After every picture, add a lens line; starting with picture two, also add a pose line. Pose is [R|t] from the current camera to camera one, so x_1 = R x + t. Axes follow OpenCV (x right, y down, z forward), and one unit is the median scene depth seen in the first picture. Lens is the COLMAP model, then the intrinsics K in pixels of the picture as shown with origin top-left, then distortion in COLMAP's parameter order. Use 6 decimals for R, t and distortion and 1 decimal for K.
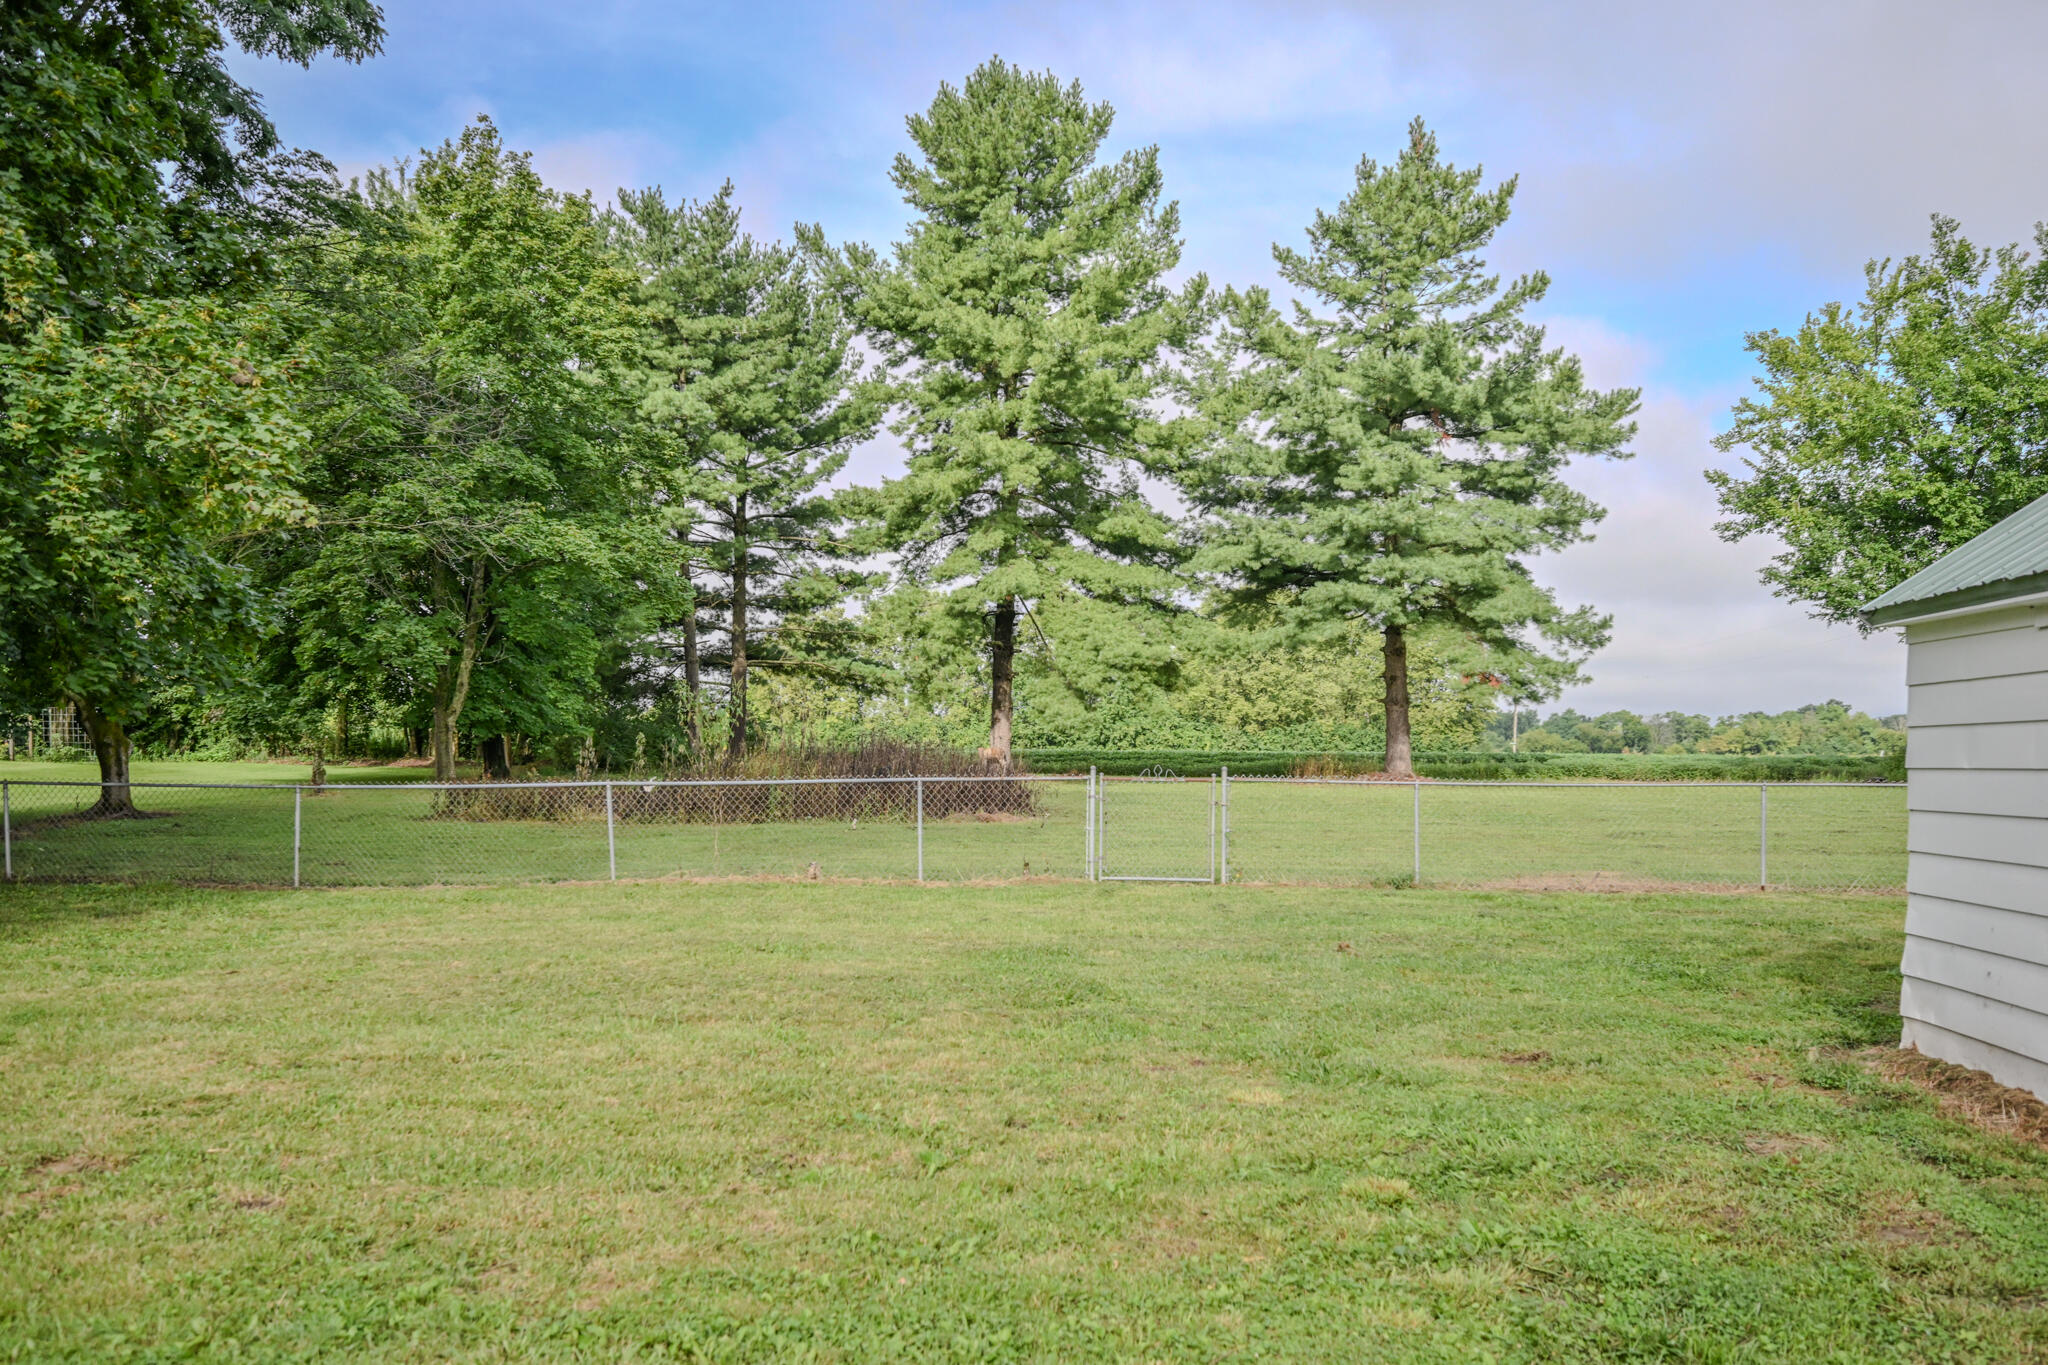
lens RADIAL K [[1793.7, 0, 998.2], [0, 1793.7, 755.3], [0, 0, 1]] dist [0.002028, 0.033655]
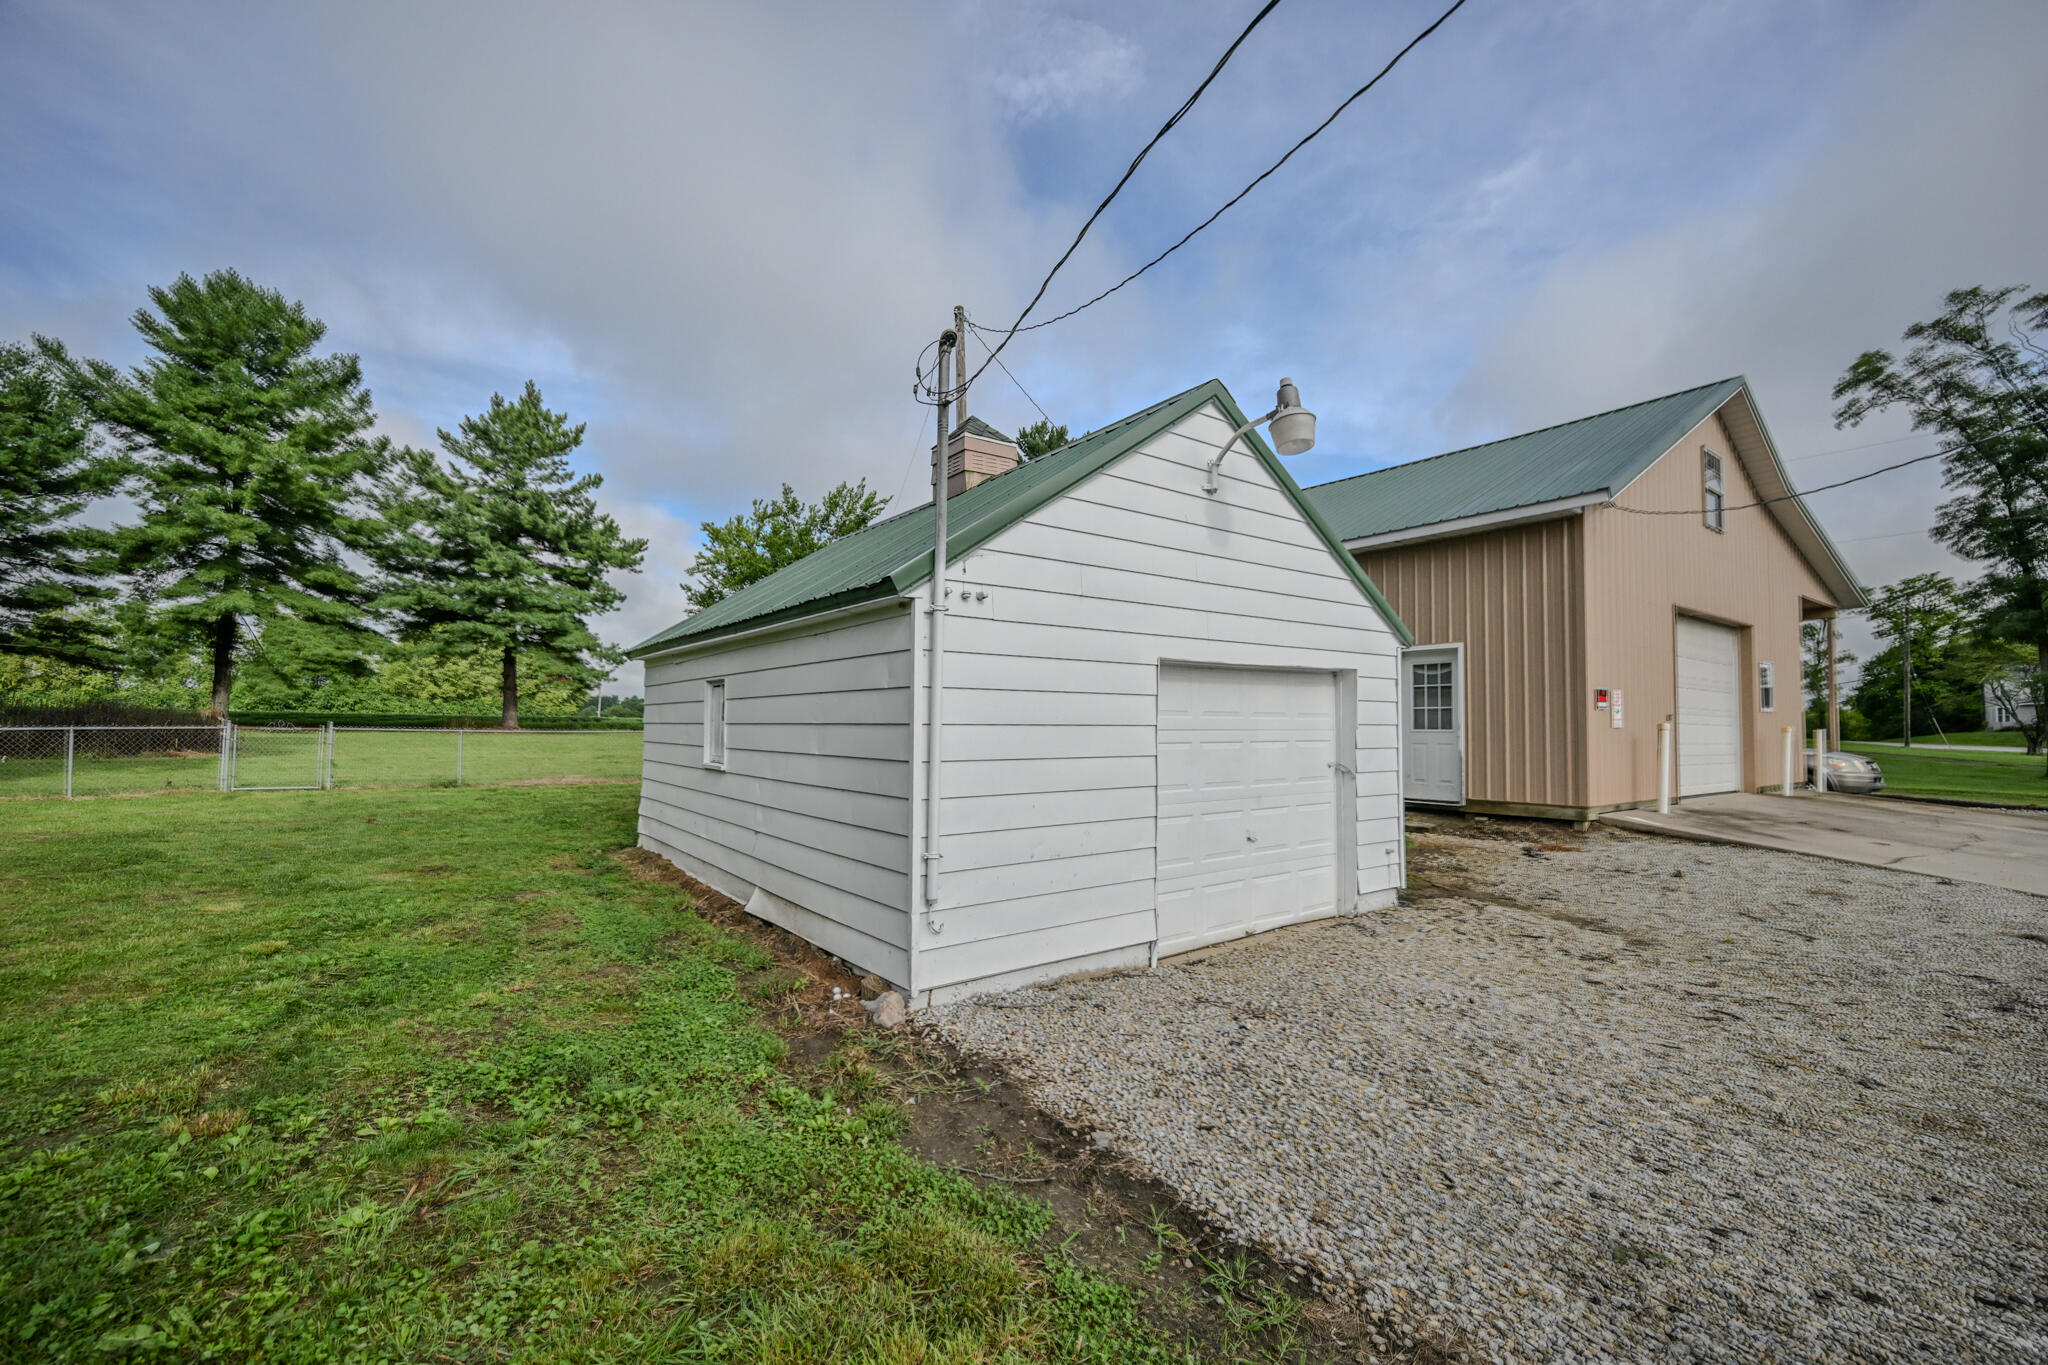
lens RADIAL K [[869.3, 0, 1012.1], [0, 869.3, 693.0], [0, 0, 1]] dist [0.003526, 0.000706]
pose [[0.750860, 0.030563, 0.659754, 0.018583], [-0.010510, 0.999355, -0.034335, 0.000260], [-0.660378, 0.018847, 0.750697, -0.018656]]
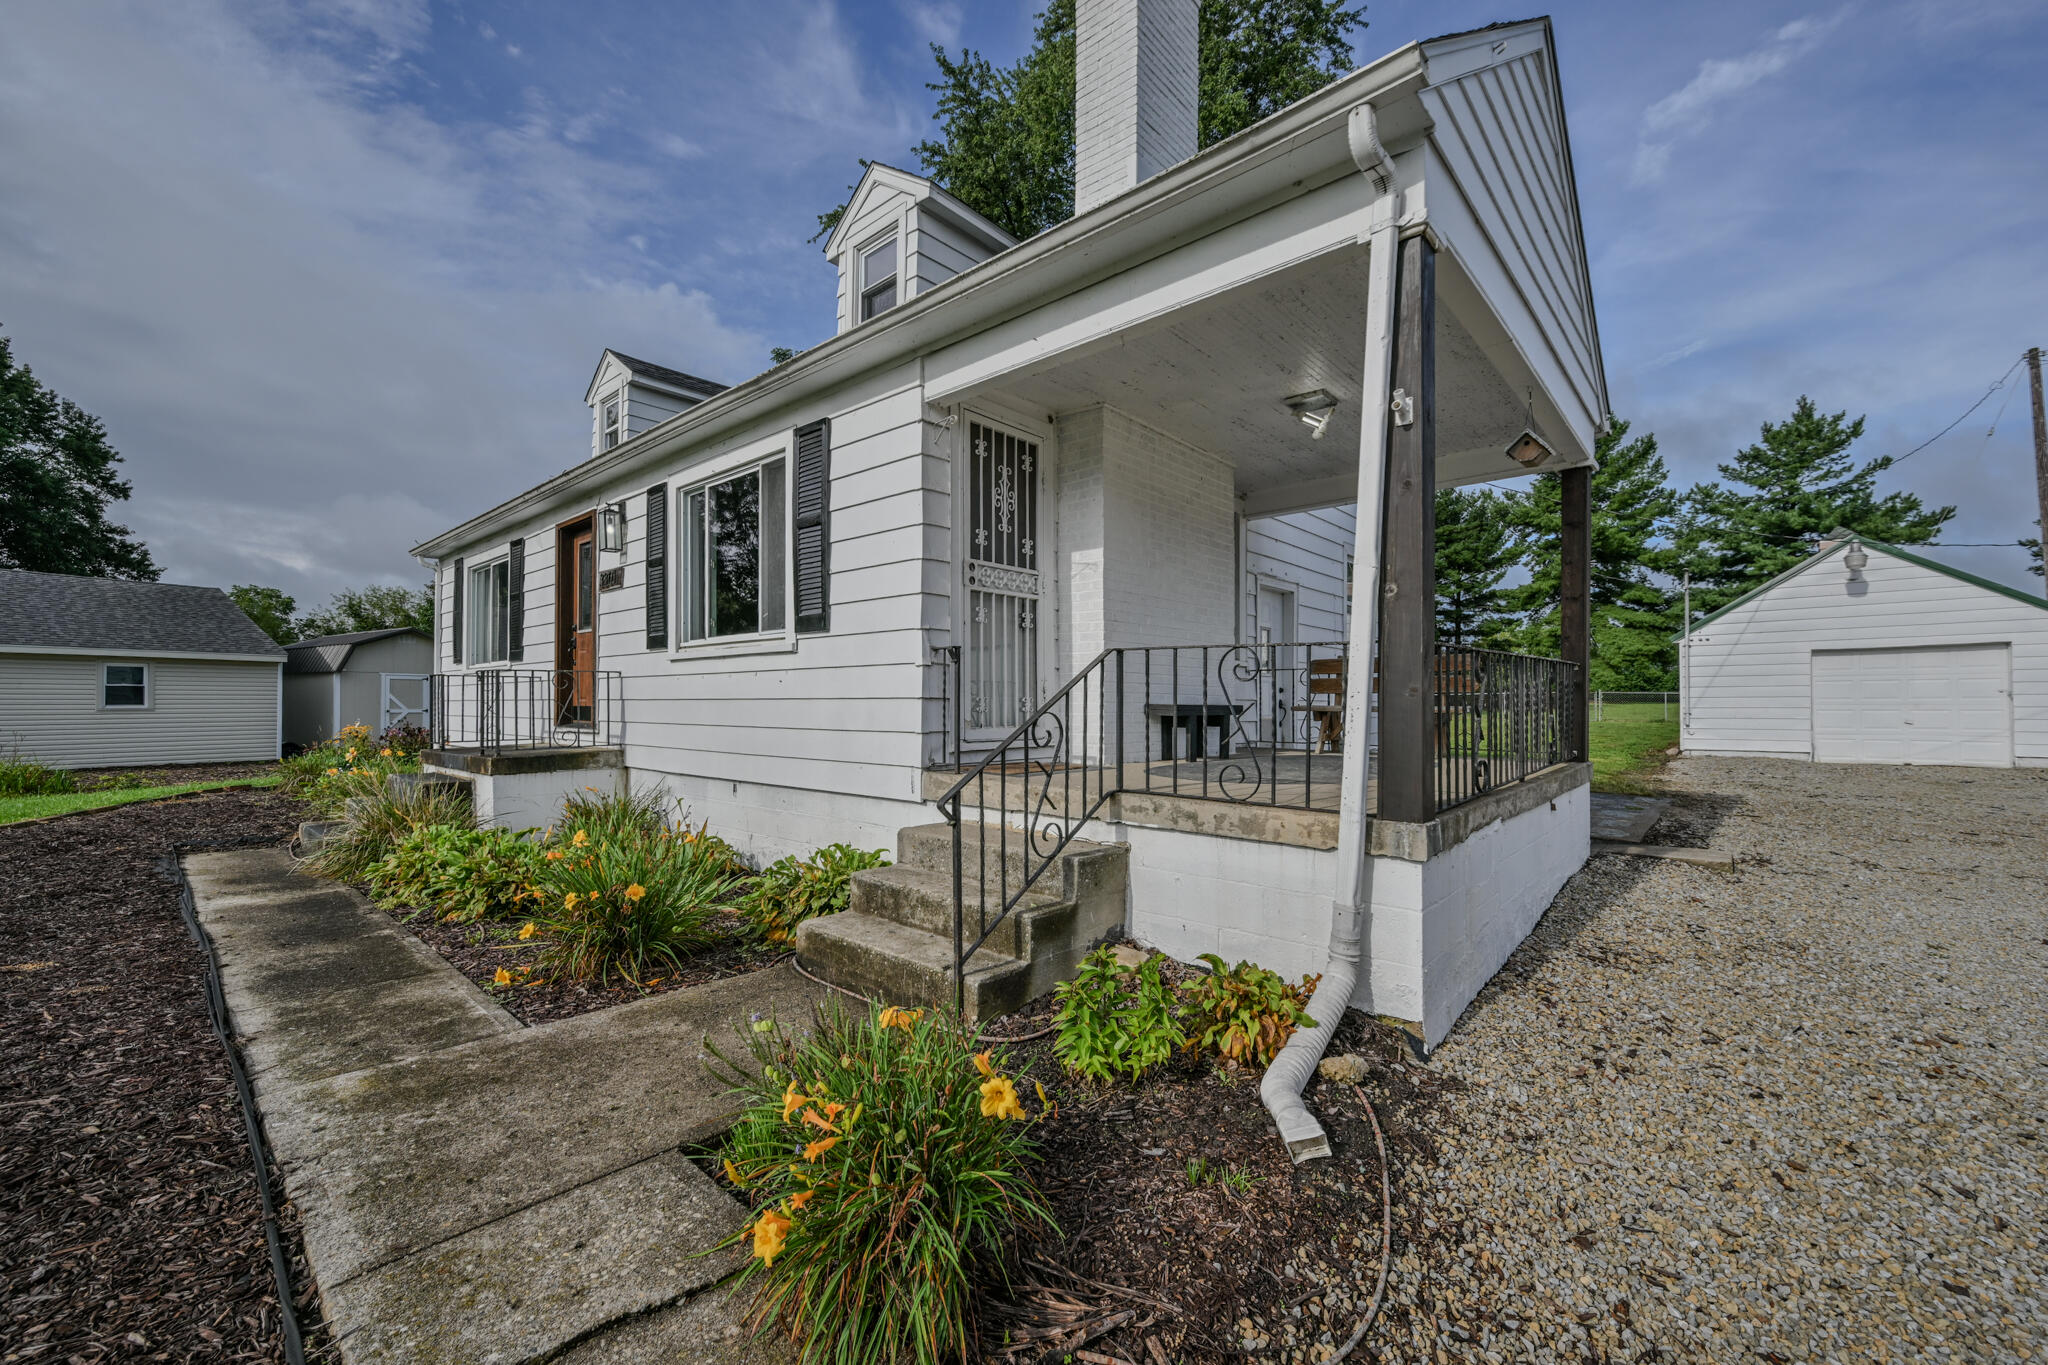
lens RADIAL K [[807.8, 0, 1037.8], [0, 807.8, 694.6], [0, 0, 1]] dist [-0.001448, -0.000655]
pose [[0.808100, -0.009277, -0.588972, 0.056538], [0.005617, 0.999952, -0.008044, 0.007891], [0.589019, 0.003192, 0.808113, -0.326826]]
